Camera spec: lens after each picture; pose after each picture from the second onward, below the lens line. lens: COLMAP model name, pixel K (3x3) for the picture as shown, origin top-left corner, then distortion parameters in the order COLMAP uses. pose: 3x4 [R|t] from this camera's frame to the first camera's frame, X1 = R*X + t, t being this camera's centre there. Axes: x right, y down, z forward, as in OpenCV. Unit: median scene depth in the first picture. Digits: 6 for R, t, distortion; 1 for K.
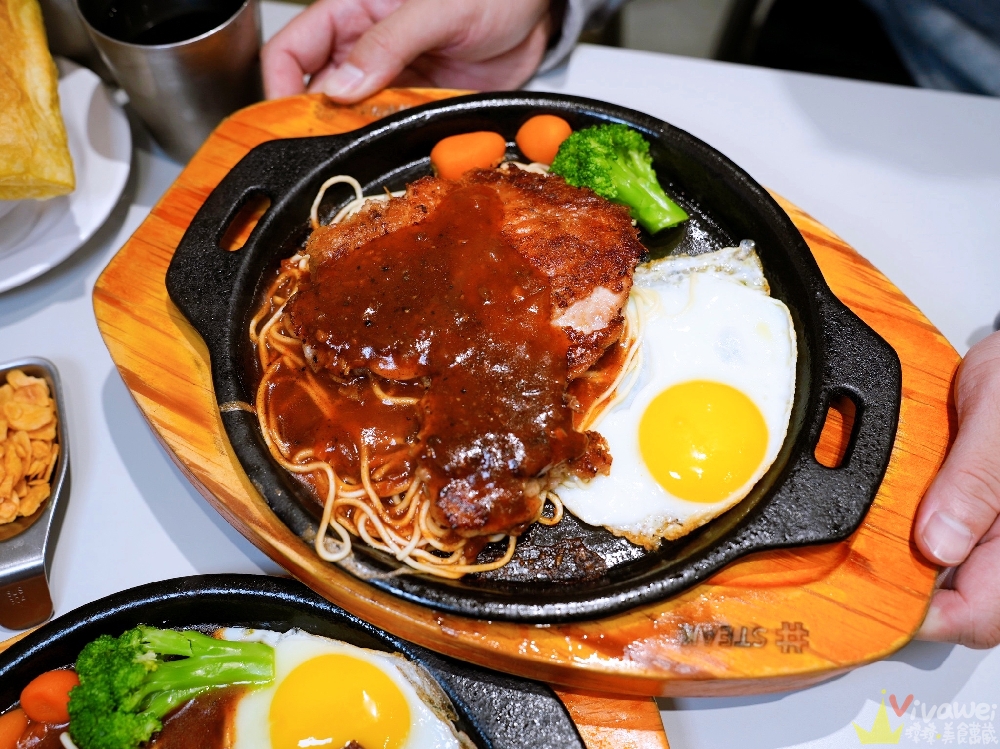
lens RADIAL K [[1181.2, 0, 500.0], [0, 1181.2, 374.5], [0, 0, 1]] dist [-0.011073, 0.283799]
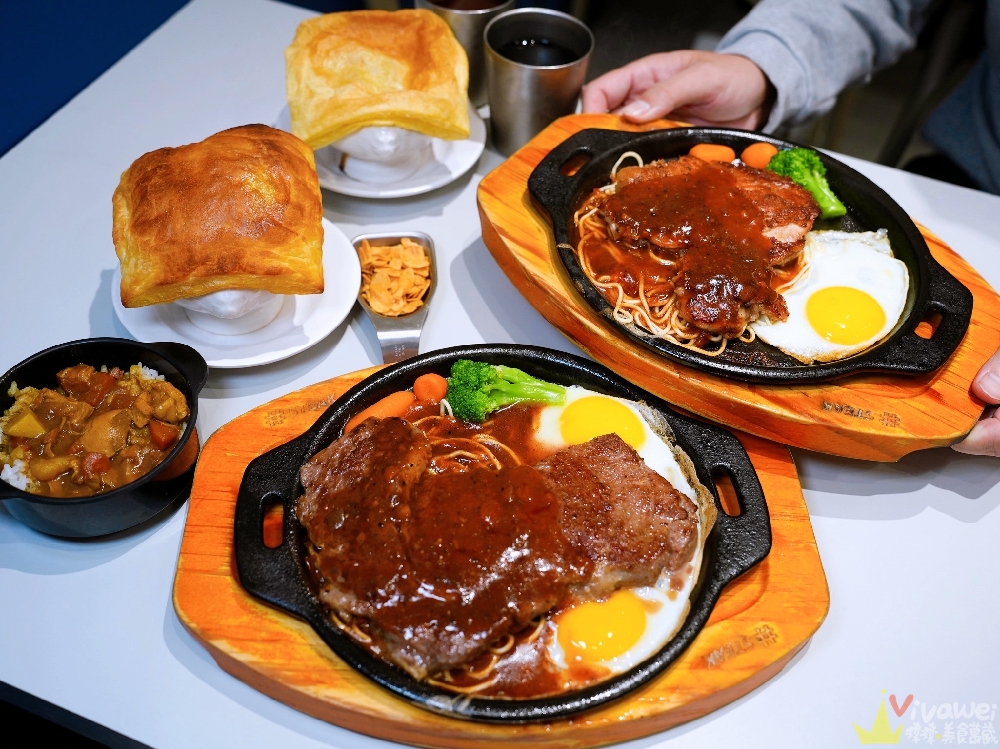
lens RADIAL K [[1181.2, 0, 500.0], [0, 1181.2, 374.5], [0, 0, 1]] dist [-0.011073, 0.283799]
pose [[0.981488, 0.178838, -0.068540, -0.162104], [-0.189474, 0.958882, -0.211294, 0.543059], [0.027934, 0.220369, 0.975016, -0.560973]]
